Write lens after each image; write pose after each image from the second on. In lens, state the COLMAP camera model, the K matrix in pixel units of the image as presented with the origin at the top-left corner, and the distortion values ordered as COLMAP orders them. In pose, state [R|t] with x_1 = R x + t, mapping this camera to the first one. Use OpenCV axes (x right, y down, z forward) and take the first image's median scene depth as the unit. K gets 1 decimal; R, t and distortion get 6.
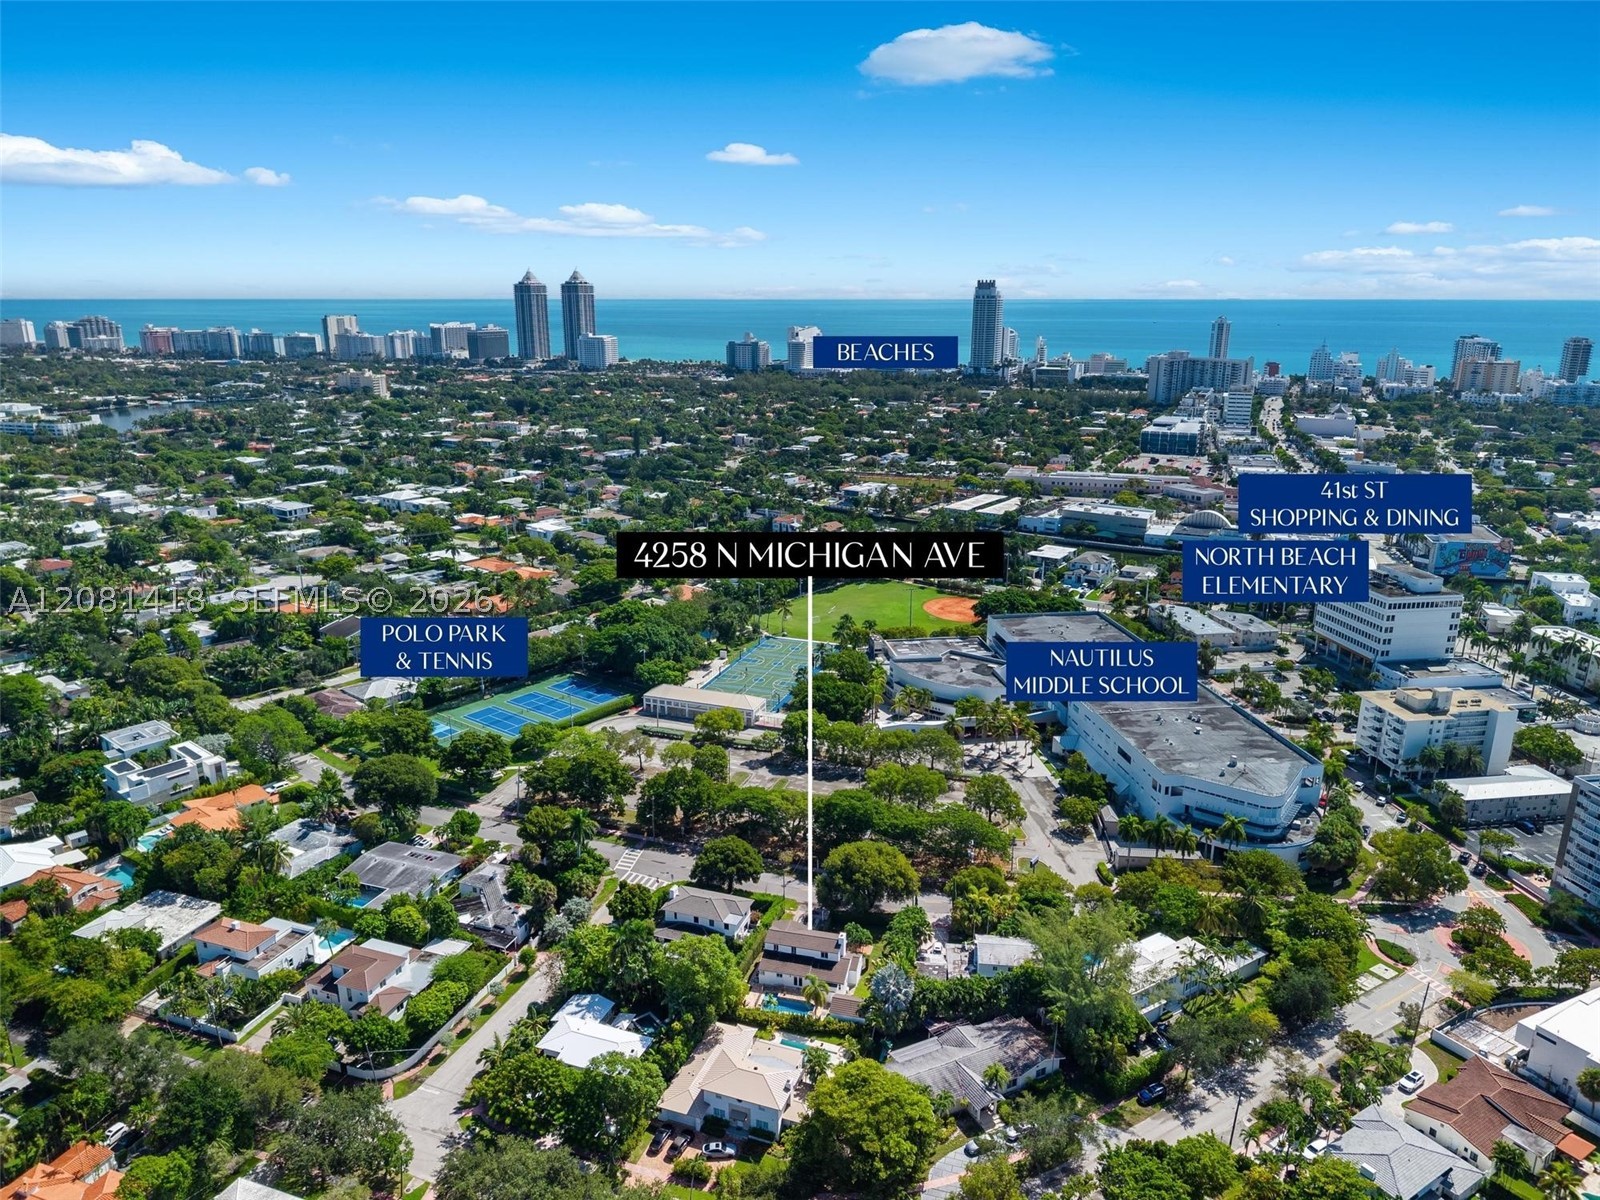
lens RADIAL K [[1087.2, 0, 800.0], [0, 1087.2, 600.0], [0, 0, 1]] dist [0.078894, -0.139247]
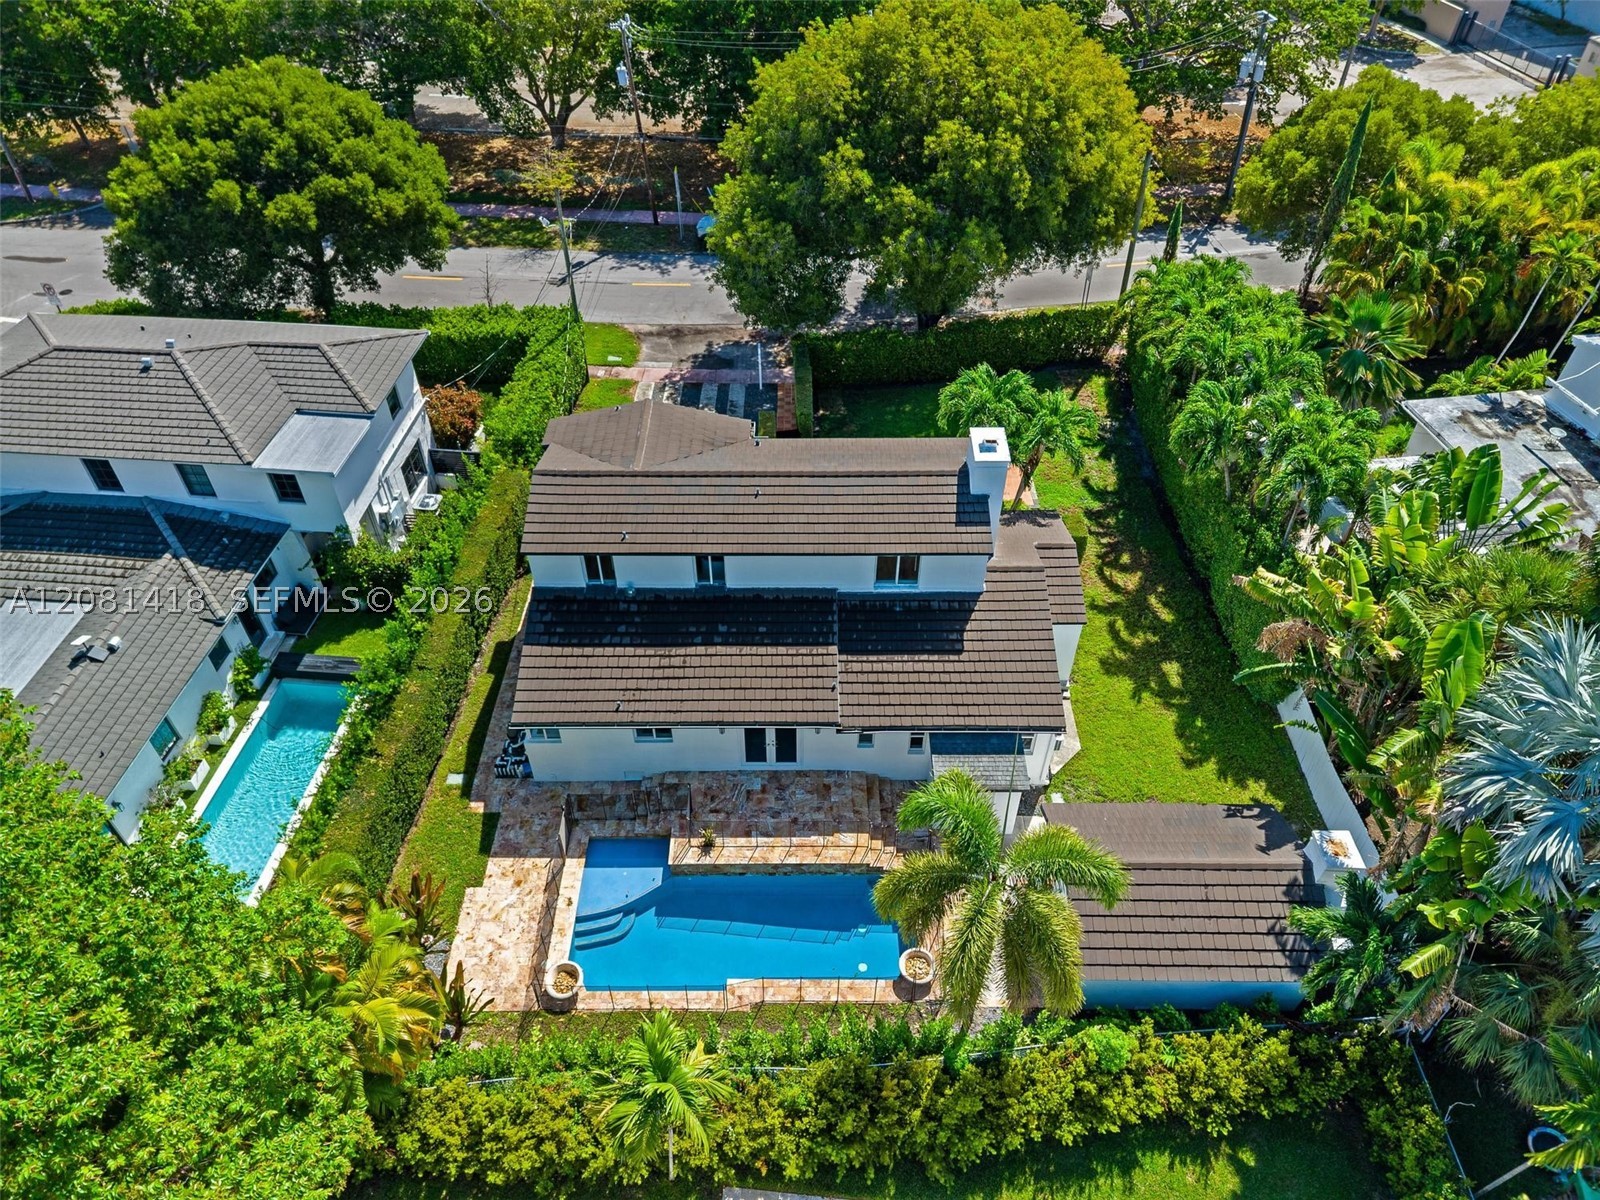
lens RADIAL K [[1087.2, 0, 800.0], [0, 1087.2, 600.0], [0, 0, 1]] dist [0.078894, -0.139247]
pose [[0.966893, -0.173266, 0.187340, -0.023344], [0.070132, 0.886305, 0.457760, 0.237754], [-0.245355, -0.429467, 0.869114, 0.812467]]
